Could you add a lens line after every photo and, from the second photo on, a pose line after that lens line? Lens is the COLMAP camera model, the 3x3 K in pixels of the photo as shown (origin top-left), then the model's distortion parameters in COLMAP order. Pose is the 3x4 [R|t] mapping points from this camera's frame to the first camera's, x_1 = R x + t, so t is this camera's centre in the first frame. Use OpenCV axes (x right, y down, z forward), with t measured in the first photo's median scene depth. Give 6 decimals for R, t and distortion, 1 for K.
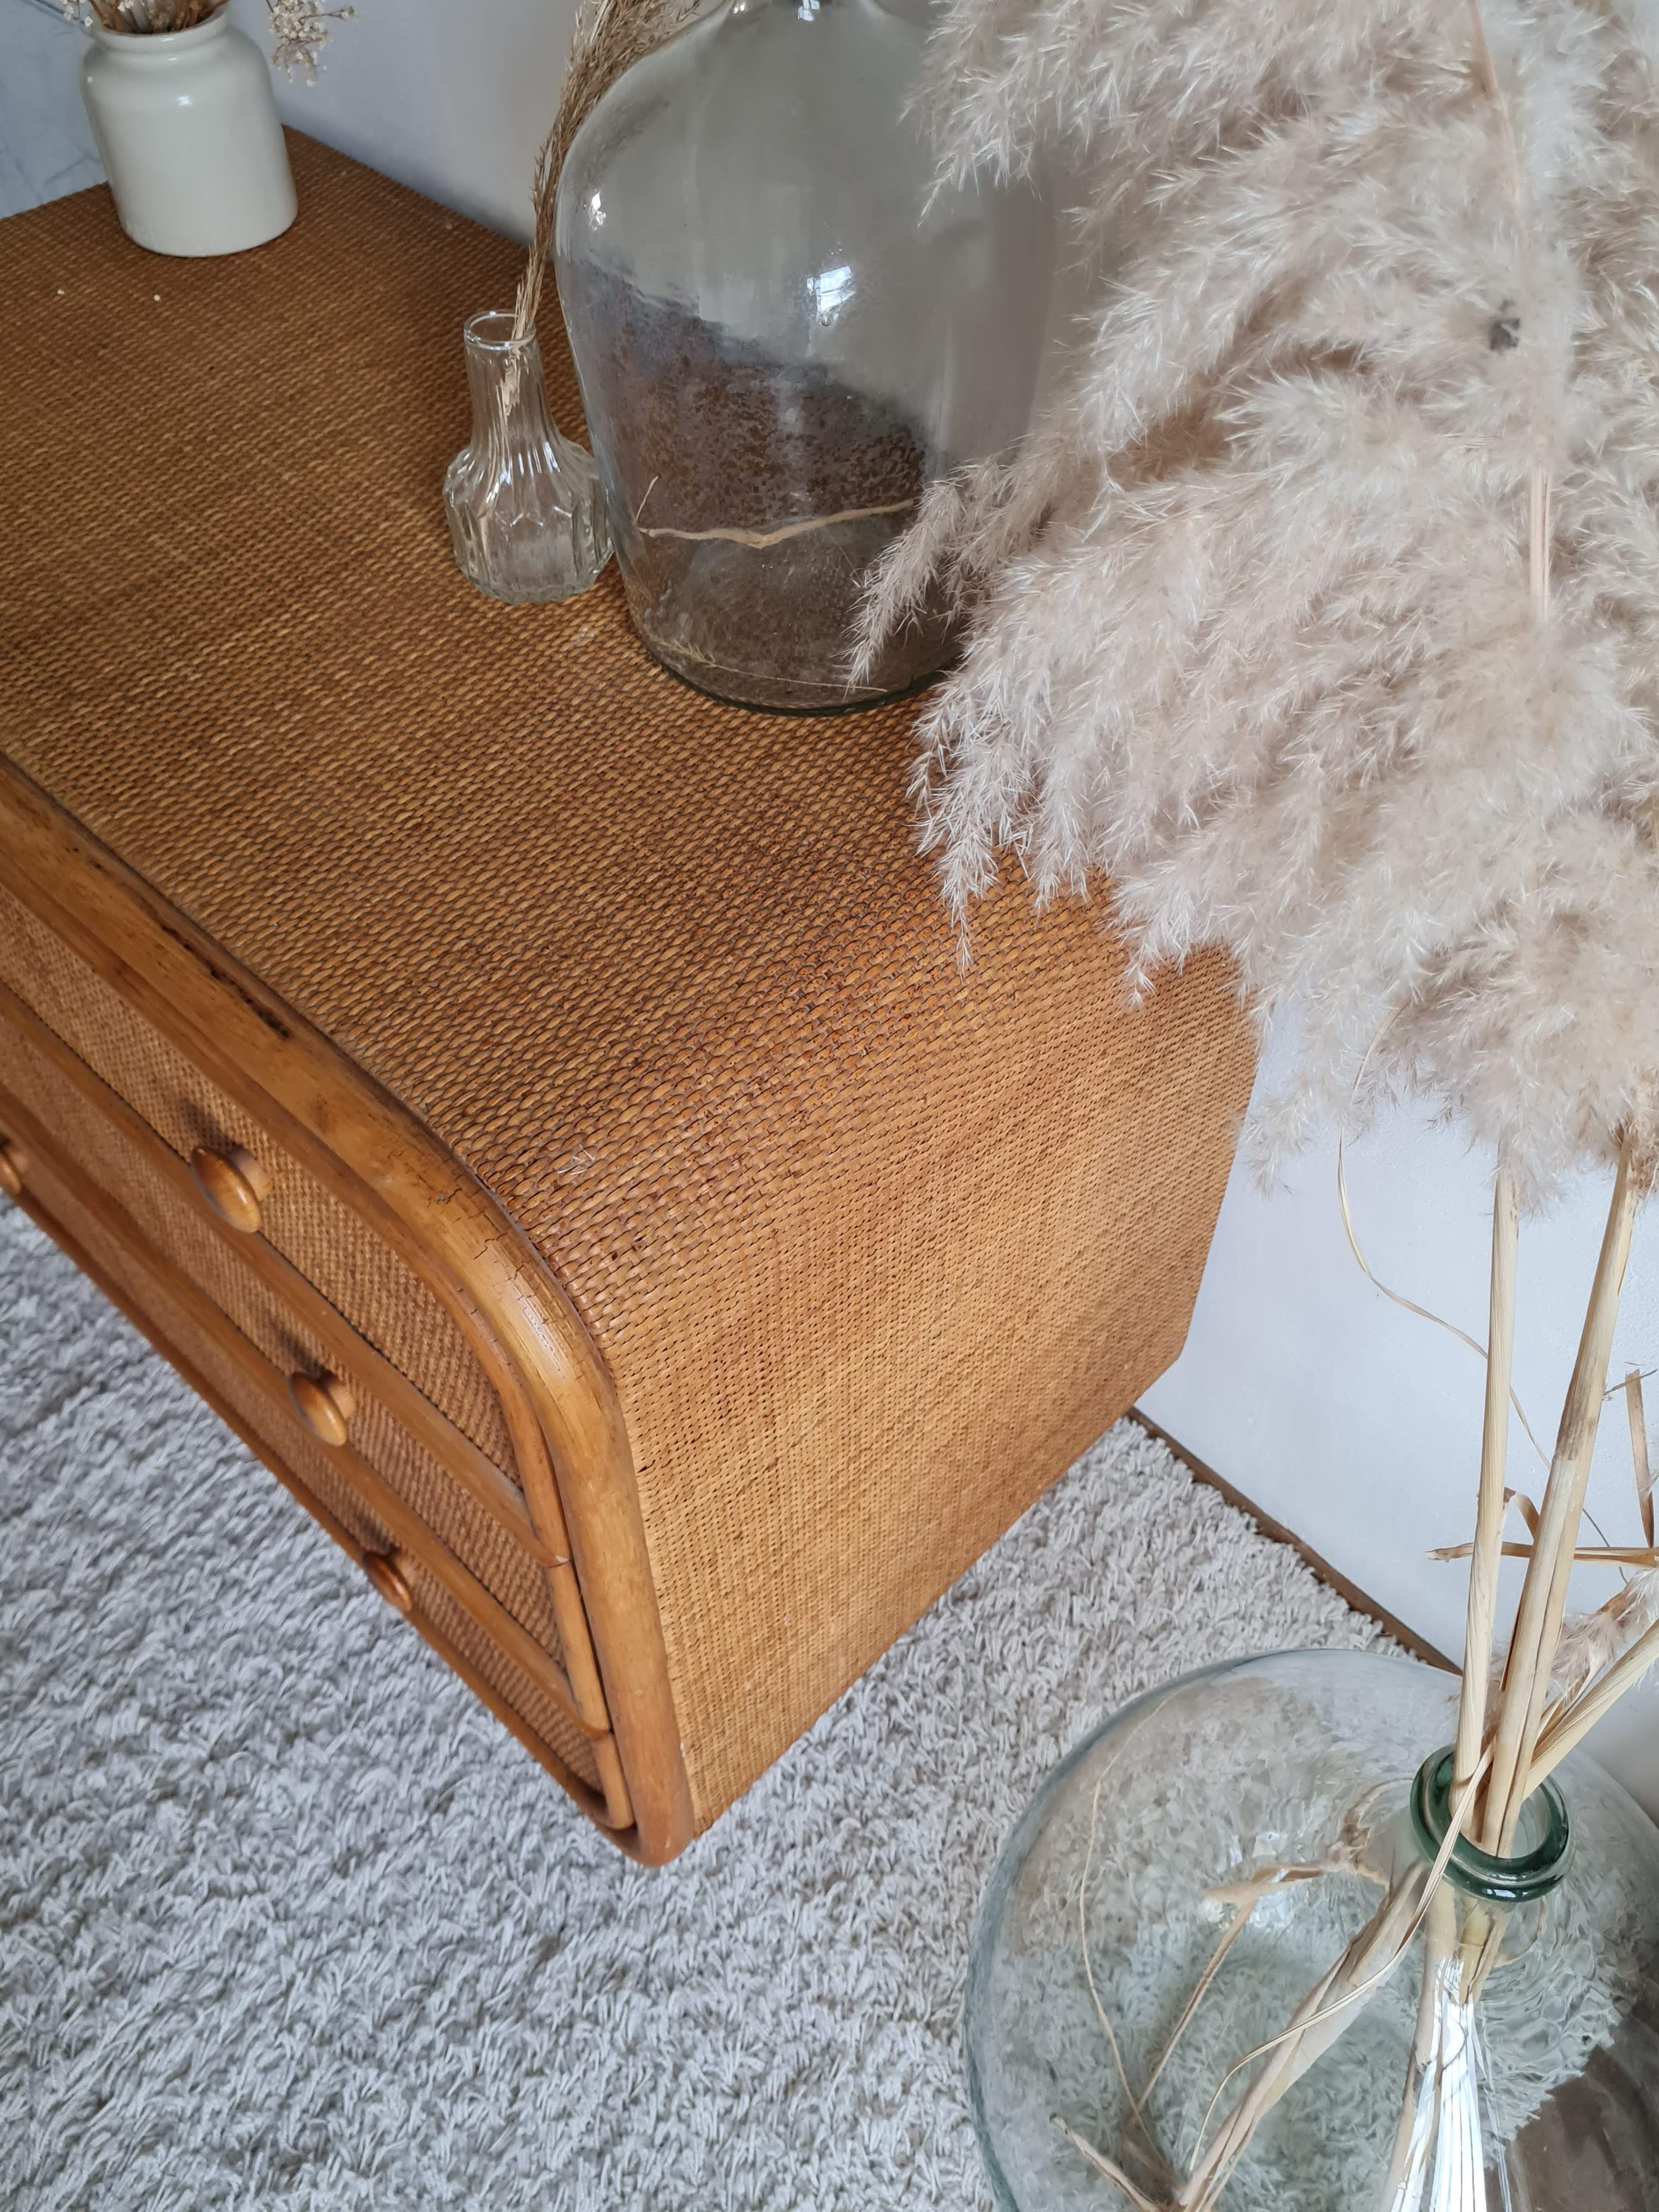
lens RADIAL K [[1864.7, 0, 820.1], [0, 1864.7, 1114.2], [0, 0, 1]] dist [0.011116, 0.008055]
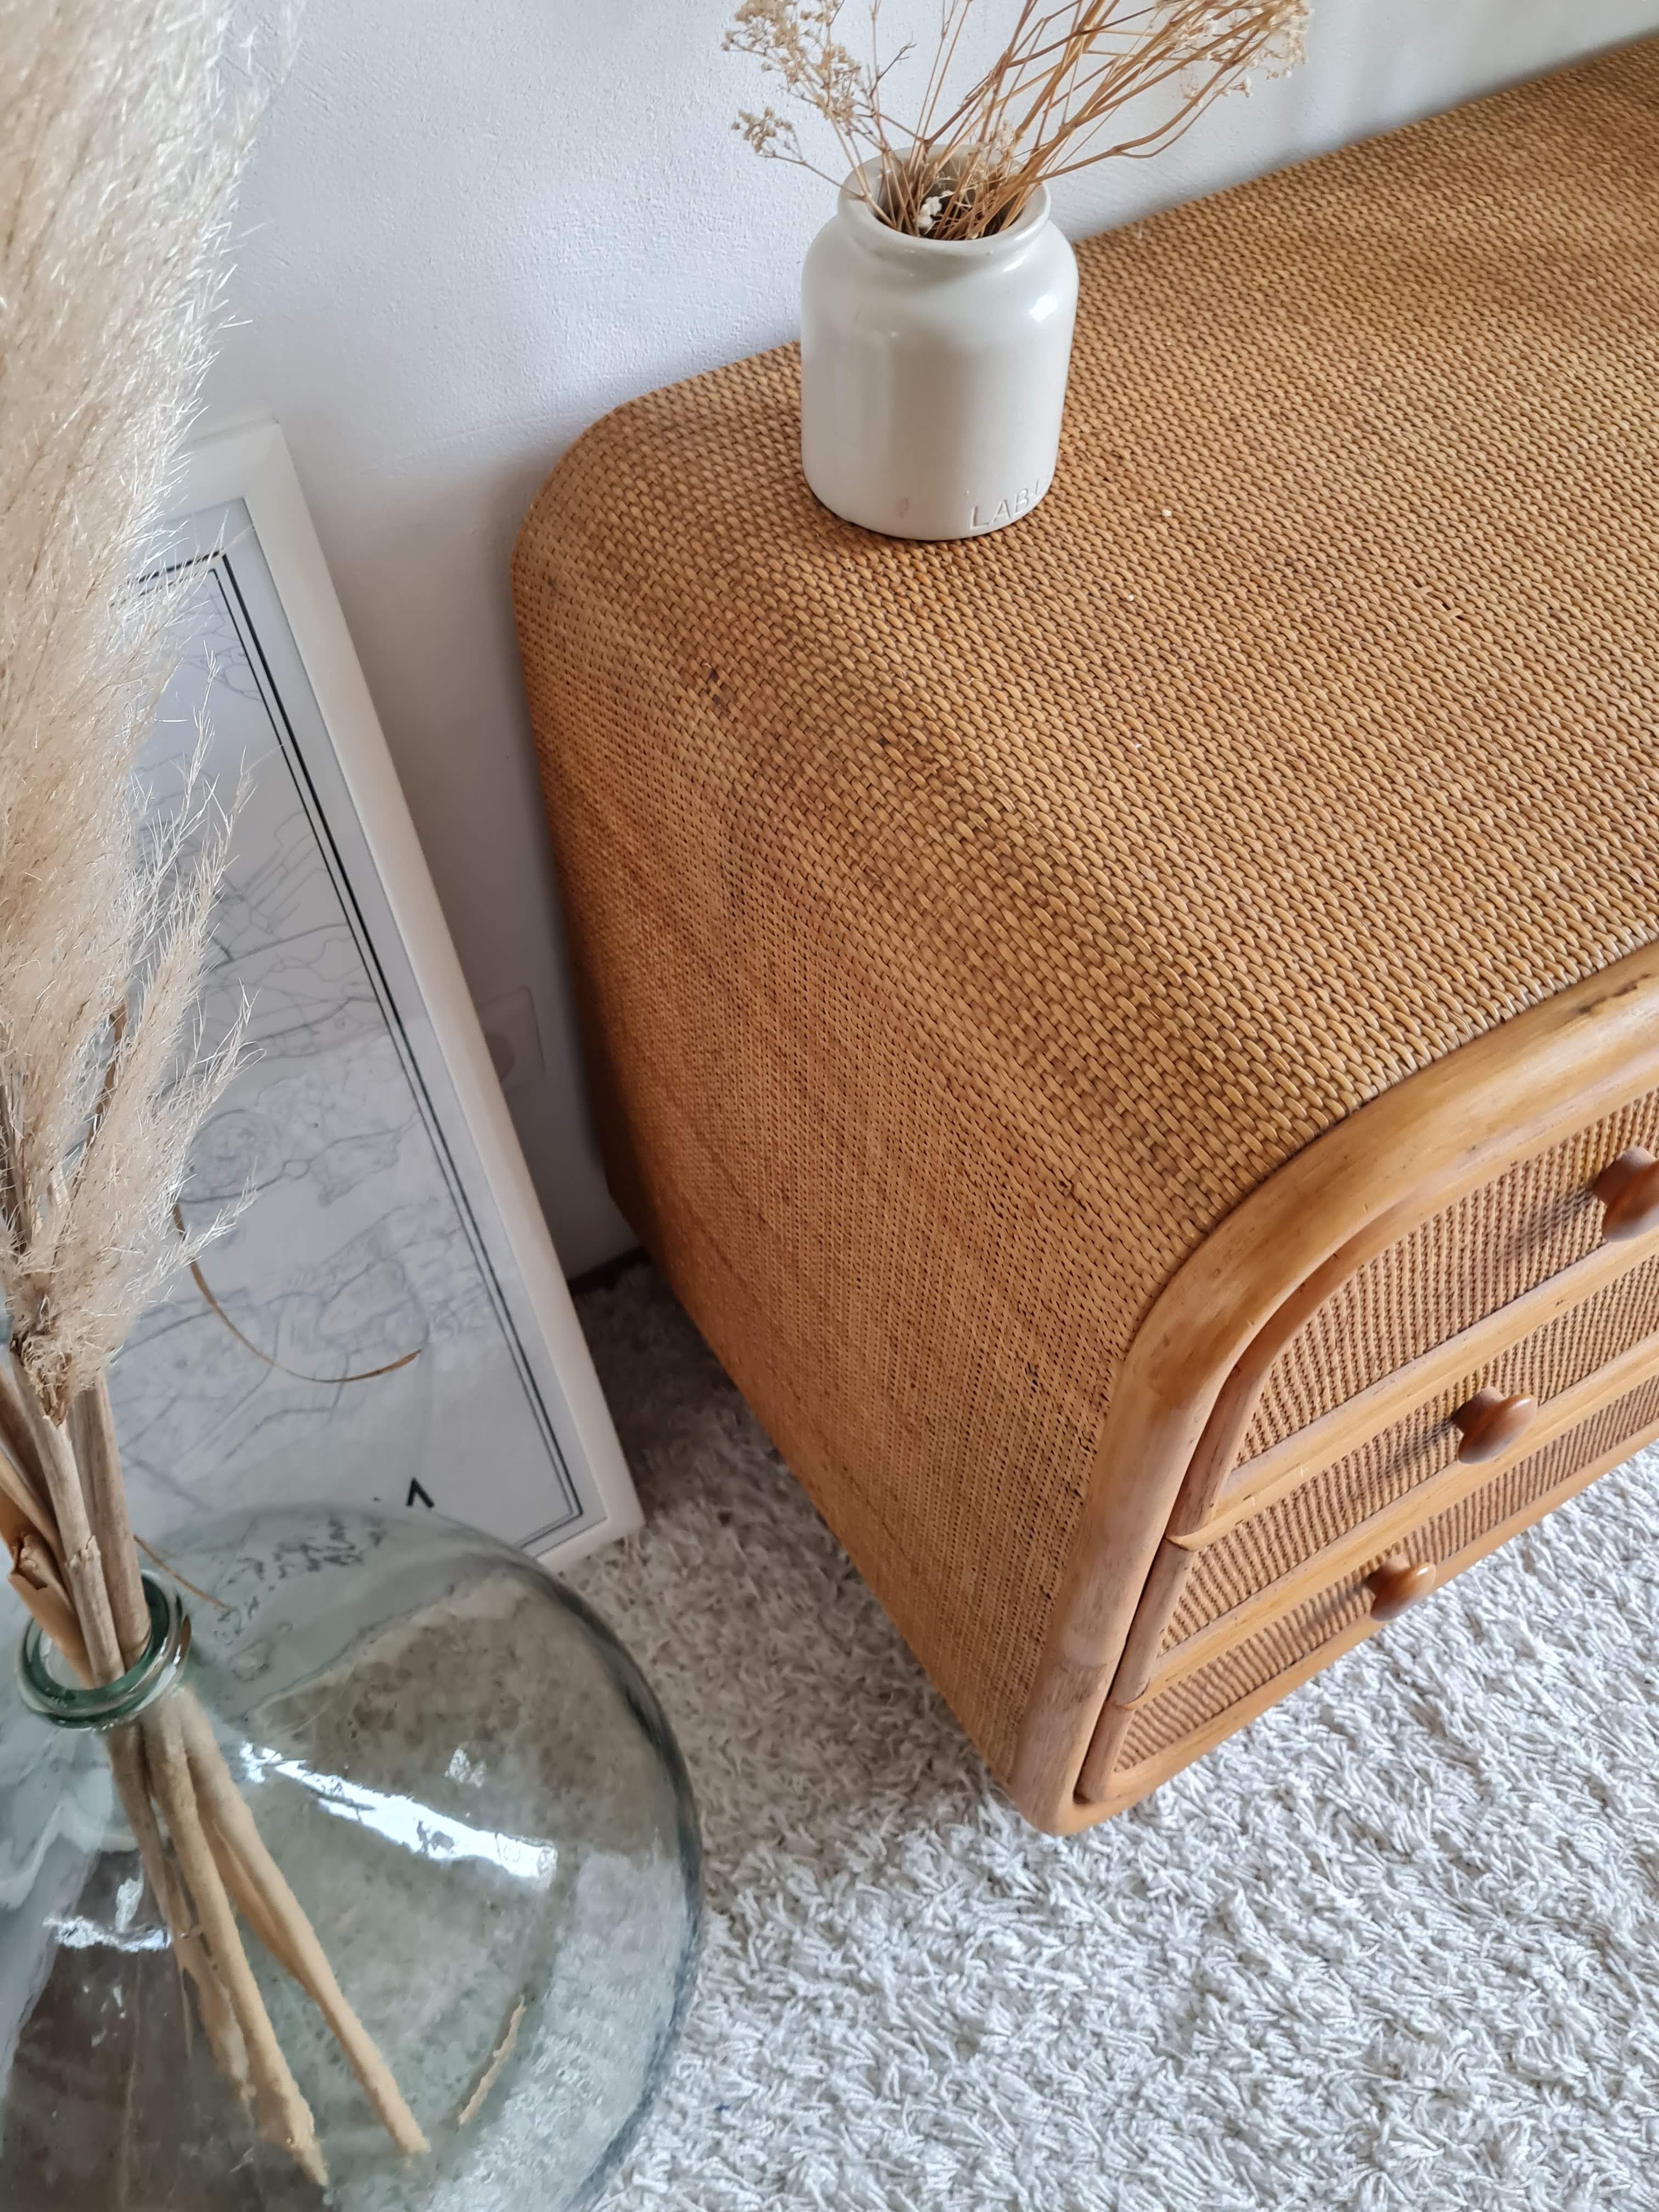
lens RADIAL K [[1864.7, 0, 820.1], [0, 1864.7, 1114.2], [0, 0, 1]] dist [0.011116, 0.008055]
pose [[0.227784, -0.776743, 0.587184, -0.902493], [0.746086, 0.526721, 0.407335, -0.648730], [-0.625676, 0.345305, 0.699495, 0.618273]]
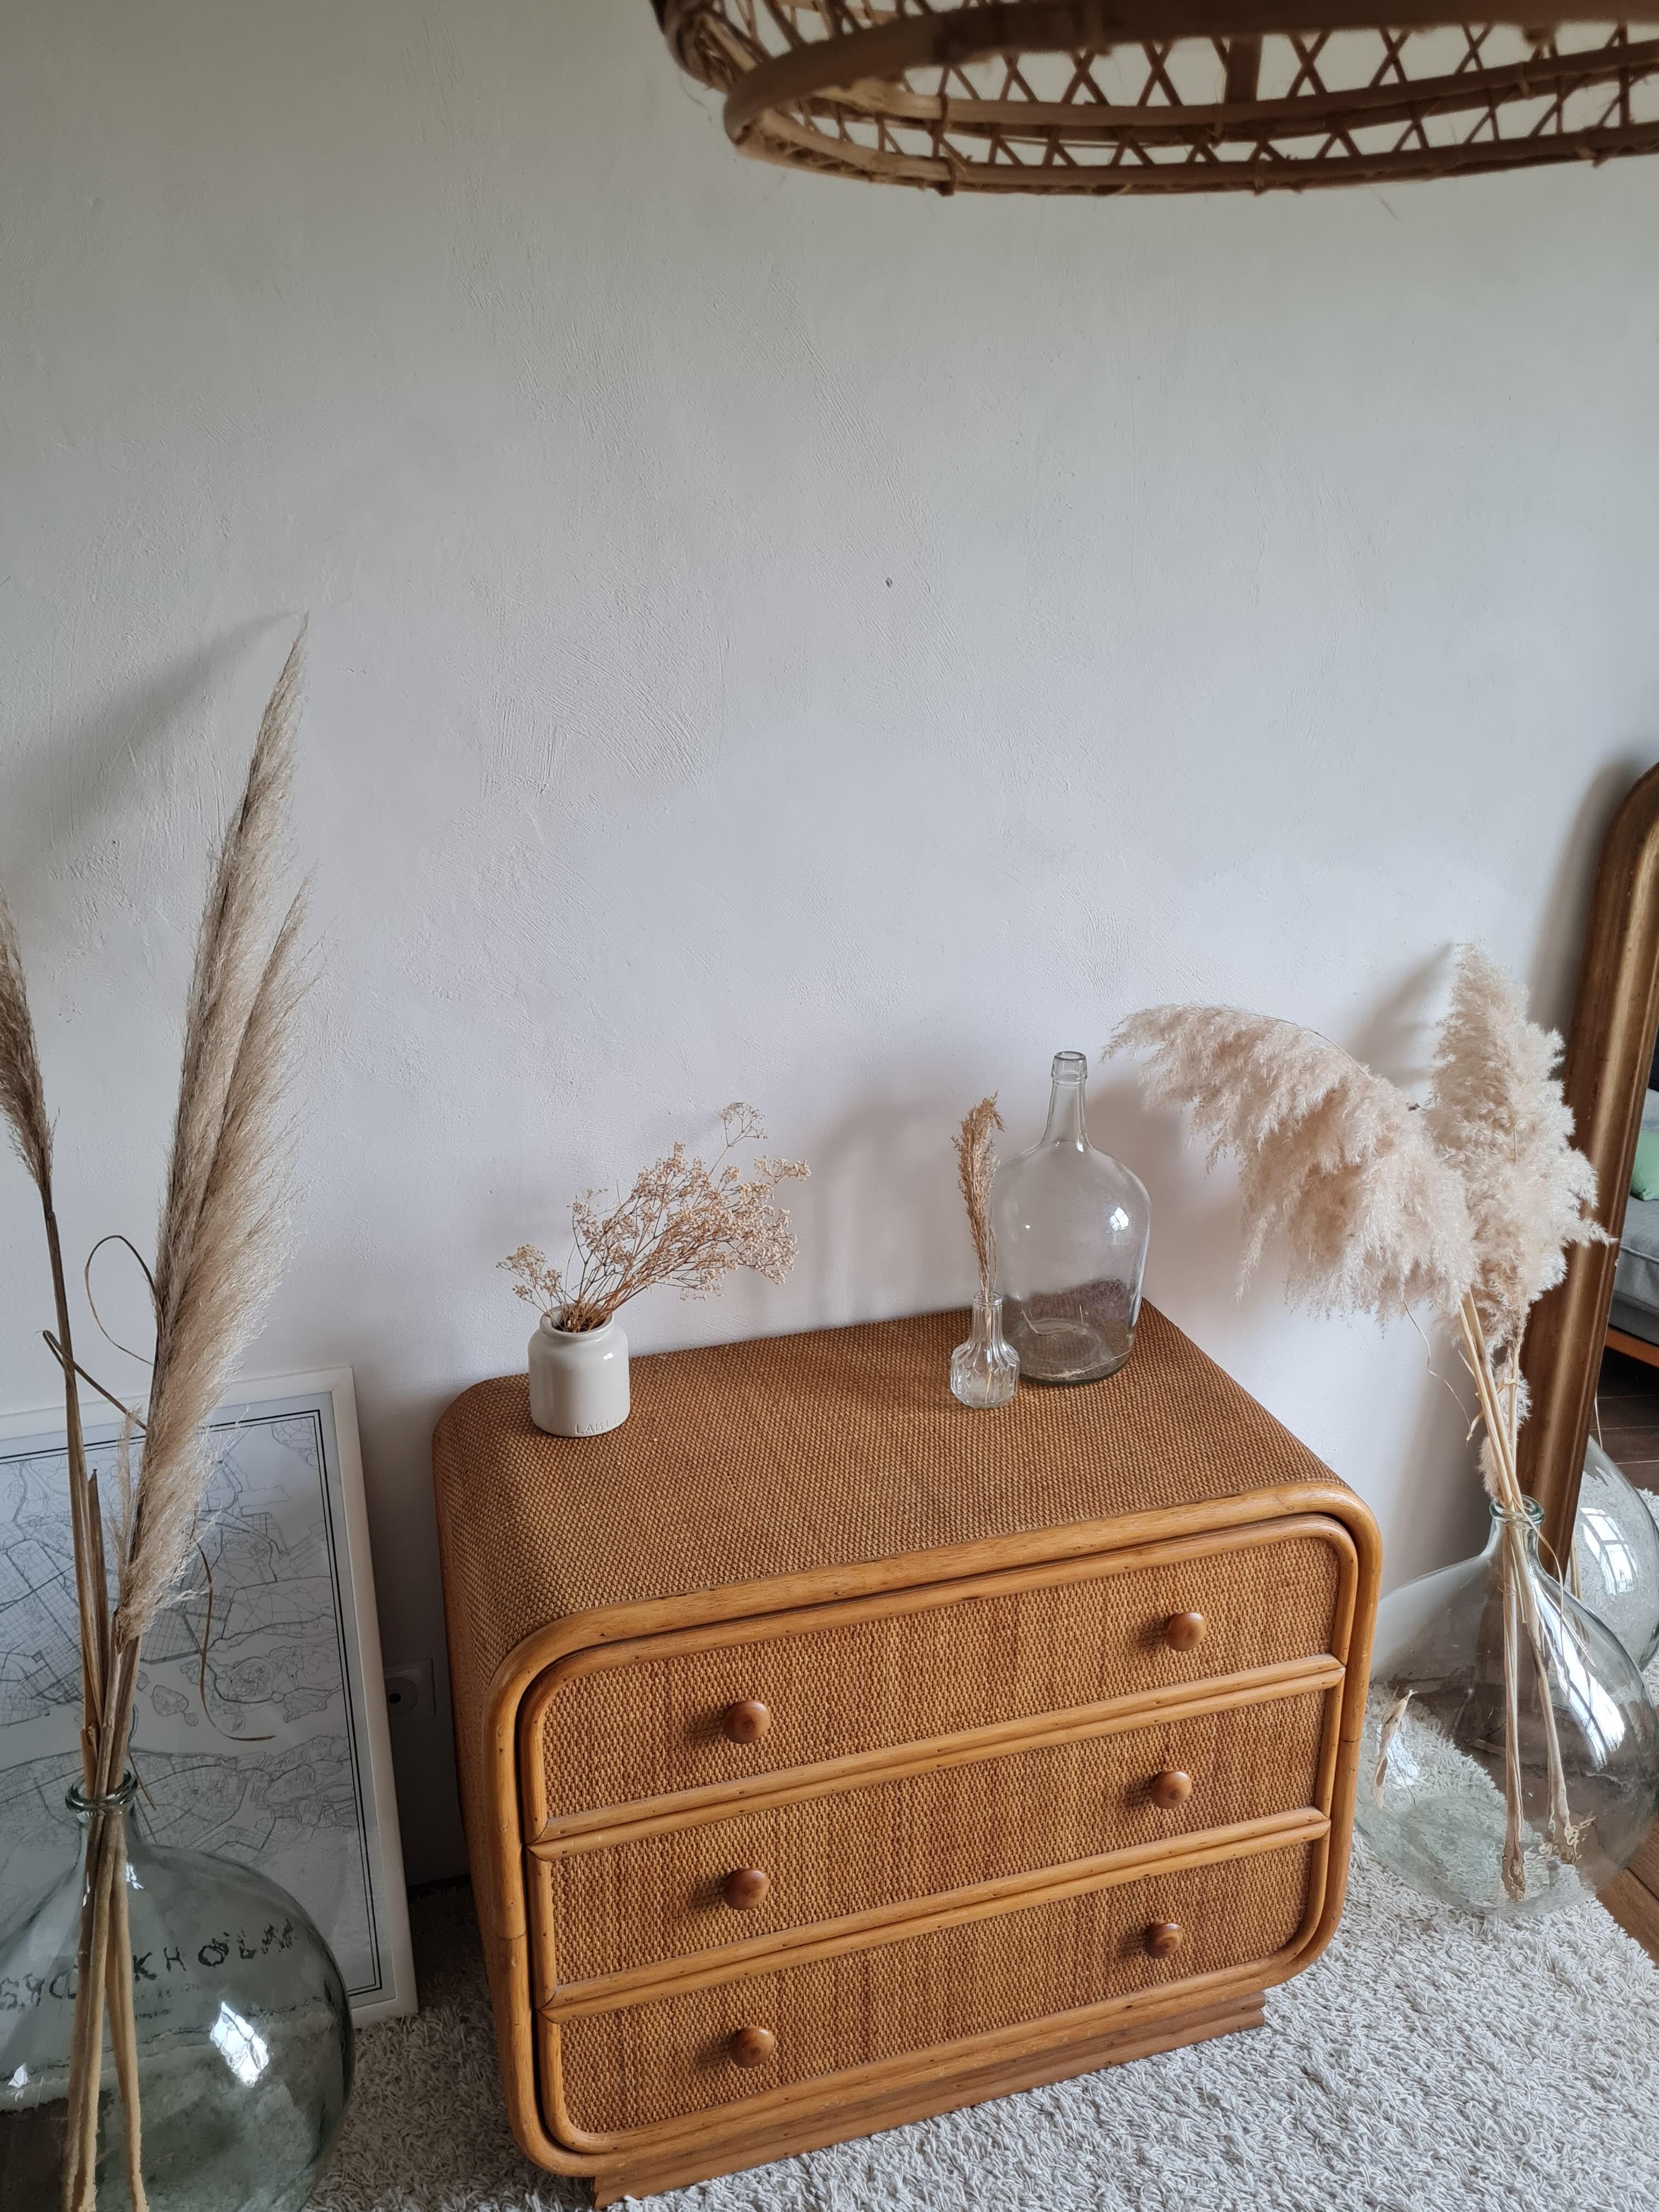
lens RADIAL K [[1846.4, 0, 847.2], [0, 1846.4, 1081.4], [0, 0, 1]] dist [0.048060, -0.044892]
pose [[0.457437, -0.288869, 0.841015, -1.554702], [0.678037, 0.725216, -0.119697, -0.319140], [-0.575341, 0.624993, 0.527604, -0.253885]]
